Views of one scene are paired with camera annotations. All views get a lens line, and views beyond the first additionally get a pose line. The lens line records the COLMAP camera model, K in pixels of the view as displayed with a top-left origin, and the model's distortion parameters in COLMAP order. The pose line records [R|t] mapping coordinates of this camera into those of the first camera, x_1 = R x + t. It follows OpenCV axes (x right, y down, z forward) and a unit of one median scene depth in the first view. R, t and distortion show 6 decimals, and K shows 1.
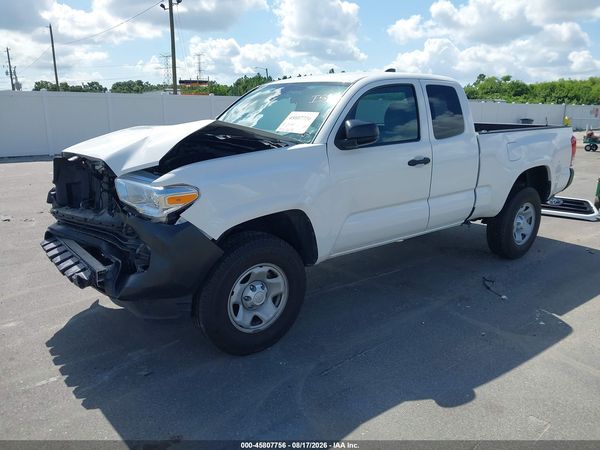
lens RADIAL K [[481.4, 0, 303.2], [0, 481.4, 228.5], [0, 0, 1]] dist [0.014197, -0.008637]
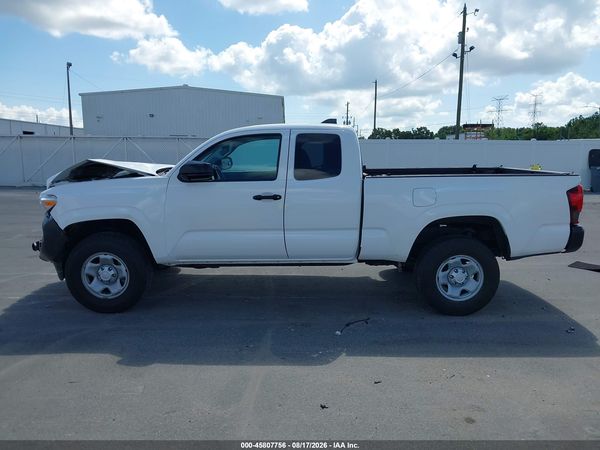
lens RADIAL K [[483.2, 0, 287.6], [0, 483.2, 228.9], [0, 0, 1]] dist [0.003440, 0.006511]
pose [[0.786519, 0.098848, -0.609604, 0.992017], [-0.150575, 0.988012, -0.034066, -0.027884], [0.598928, 0.118584, 0.791974, 0.092754]]
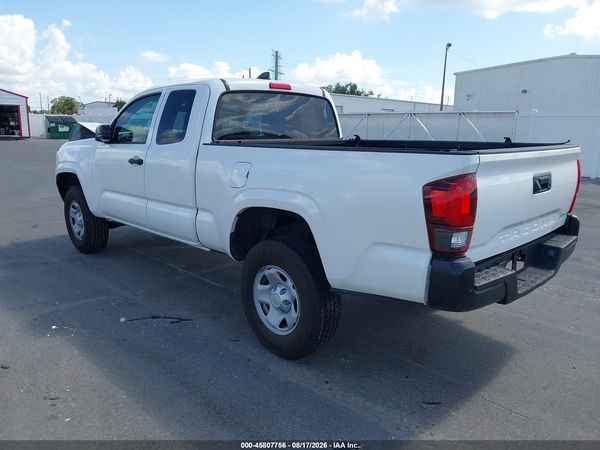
lens RADIAL K [[483.2, 0, 300.8], [0, 483.2, 228.5], [0, 0, 1]] dist [0.003440, 0.006511]
pose [[0.094156, 0.201224, -0.975009, 1.369580], [-0.255979, 0.951327, 0.171617, -0.274256], [0.962086, 0.233423, 0.141082, 1.217557]]
